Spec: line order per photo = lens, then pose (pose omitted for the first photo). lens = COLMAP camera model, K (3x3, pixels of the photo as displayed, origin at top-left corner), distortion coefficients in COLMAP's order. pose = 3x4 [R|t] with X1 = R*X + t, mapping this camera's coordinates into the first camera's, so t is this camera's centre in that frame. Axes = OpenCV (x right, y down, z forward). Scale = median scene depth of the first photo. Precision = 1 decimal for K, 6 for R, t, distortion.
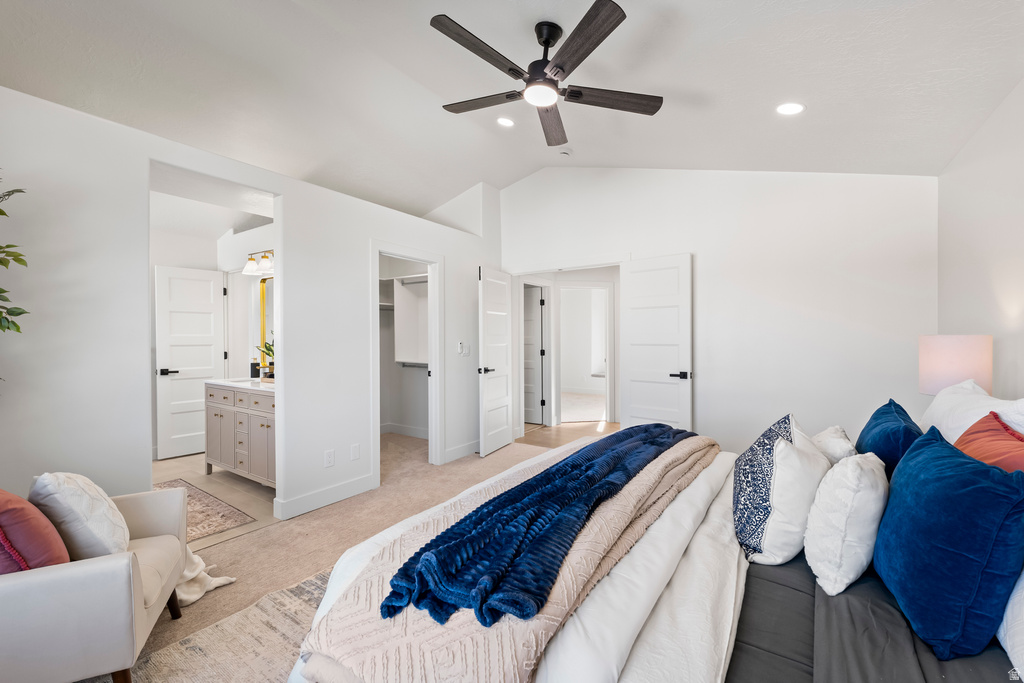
lens RADIAL K [[416.2, 0, 504.8], [0, 416.2, 342.9], [0, 0, 1]] dist [0.001110, -0.000783]
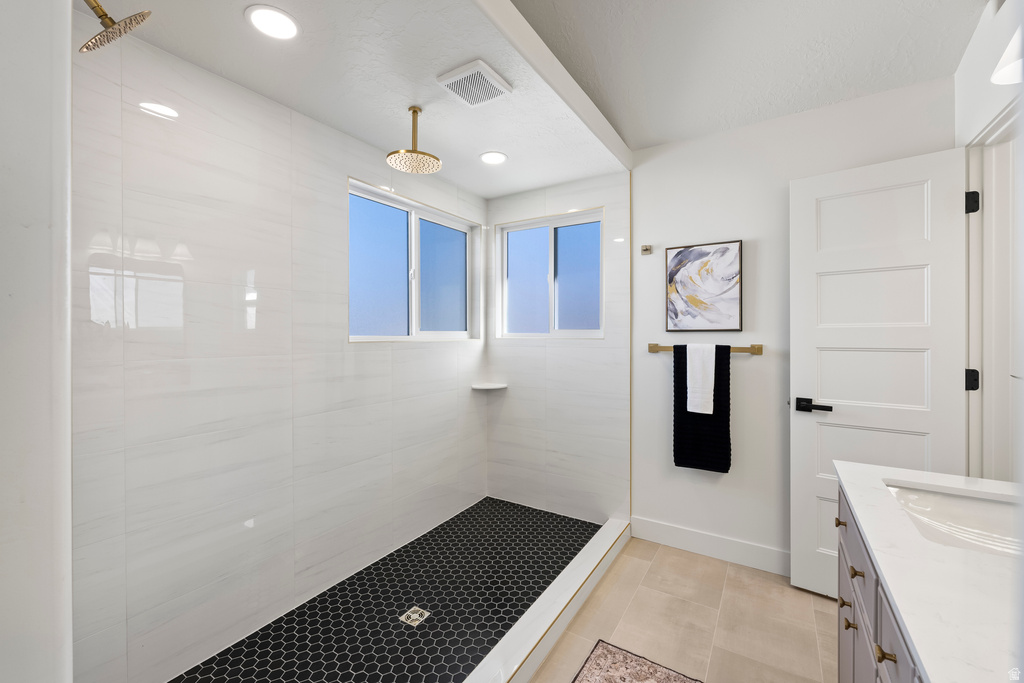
lens RADIAL K [[416.2, 0, 507.9], [0, 416.2, 337.4], [0, 0, 1]] dist [0.001110, -0.000783]
pose [[0.031784, 0.010927, -0.999435, -0.357997], [-0.001647, 0.999939, 0.010880, -0.010384], [0.999493, 0.001300, 0.031800, 0.647473]]
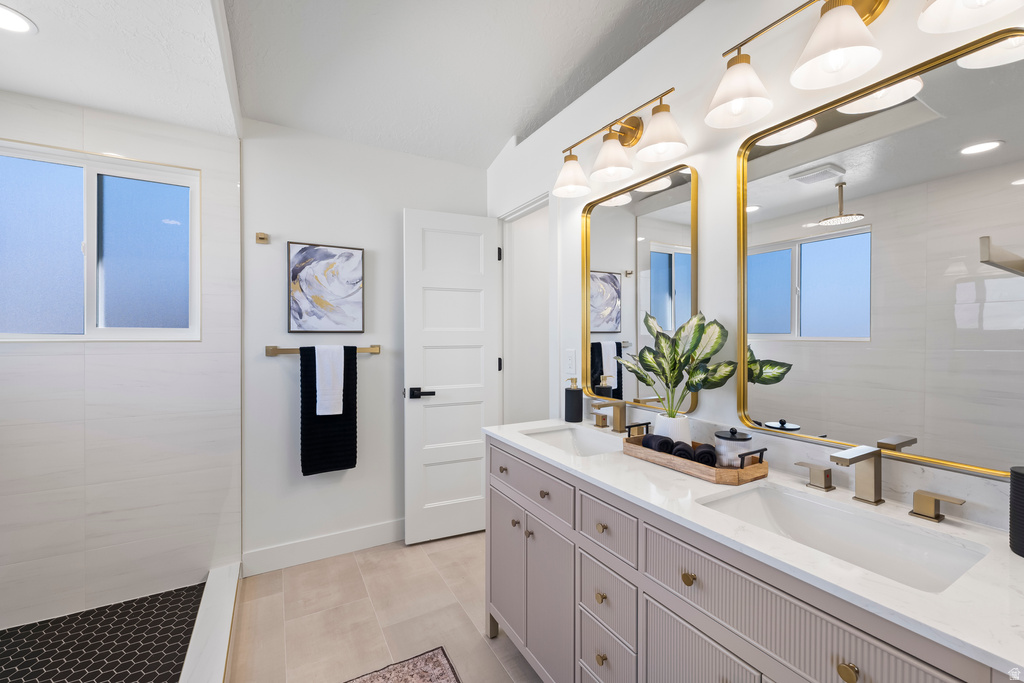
lens RADIAL K [[416.2, 0, 509.9], [0, 416.2, 337.3], [0, 0, 1]] dist [0.001110, -0.000783]
pose [[0.896325, 0.005347, -0.443365, -0.441931], [-0.005367, 0.999985, 0.001209, -0.008793], [0.443365, 0.001296, 0.896340, 0.537738]]
